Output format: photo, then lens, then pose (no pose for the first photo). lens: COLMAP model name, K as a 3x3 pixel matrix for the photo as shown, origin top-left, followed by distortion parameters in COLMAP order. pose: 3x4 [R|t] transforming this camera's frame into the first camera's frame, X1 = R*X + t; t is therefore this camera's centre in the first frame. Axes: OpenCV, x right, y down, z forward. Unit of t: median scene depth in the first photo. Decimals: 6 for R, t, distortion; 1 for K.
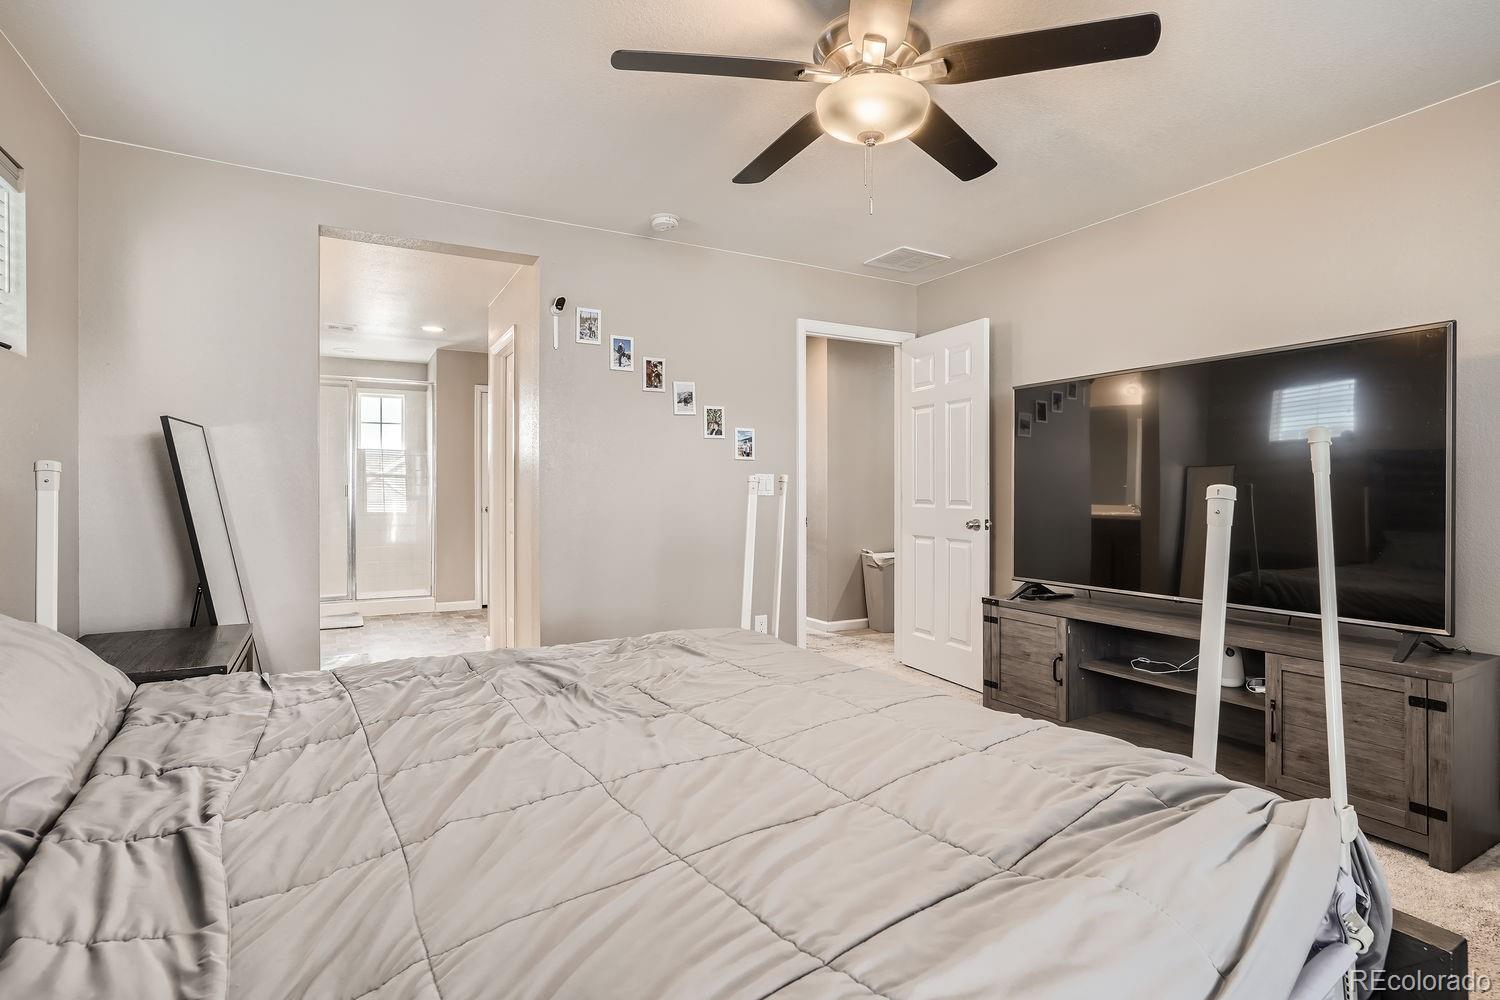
lens RADIAL K [[729.1, 0, 748.8], [0, 729.1, 488.7], [0, 0, 1]] dist [-0.038123, 0.014739]
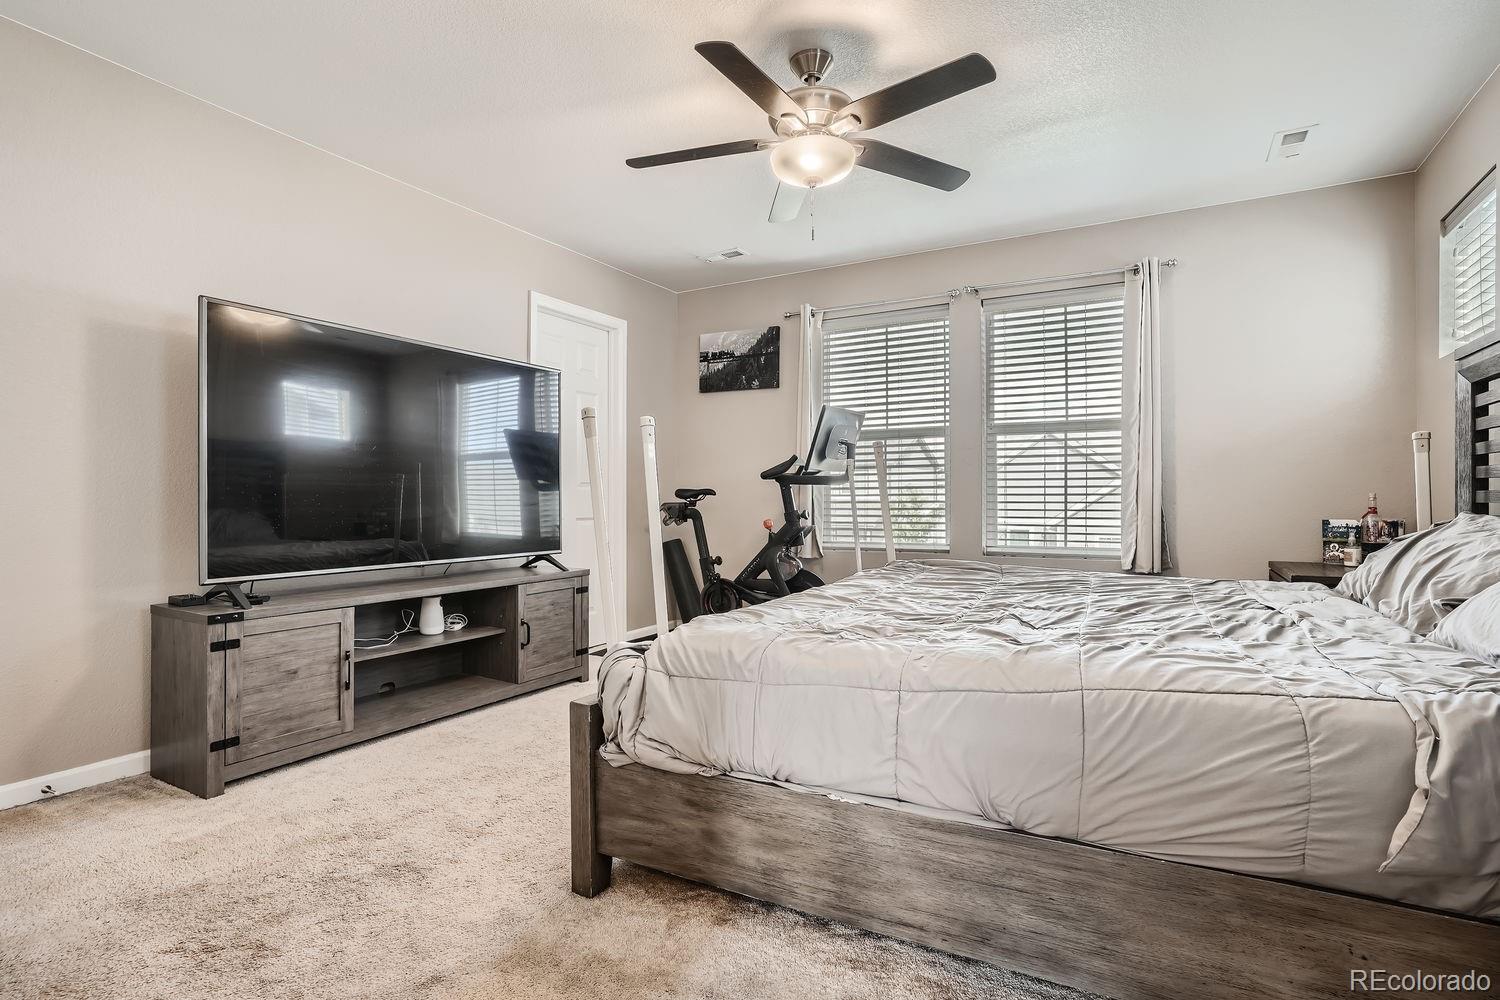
lens RADIAL K [[729.1, 0, 757.4], [0, 729.1, 506.0], [0, 0, 1]] dist [-0.038123, 0.014739]
pose [[-0.527286, -0.007322, 0.849656, -0.525812], [-0.004515, 0.999973, 0.005816, 0.055877], [-0.849676, -0.000769, -0.527305, 1.054610]]
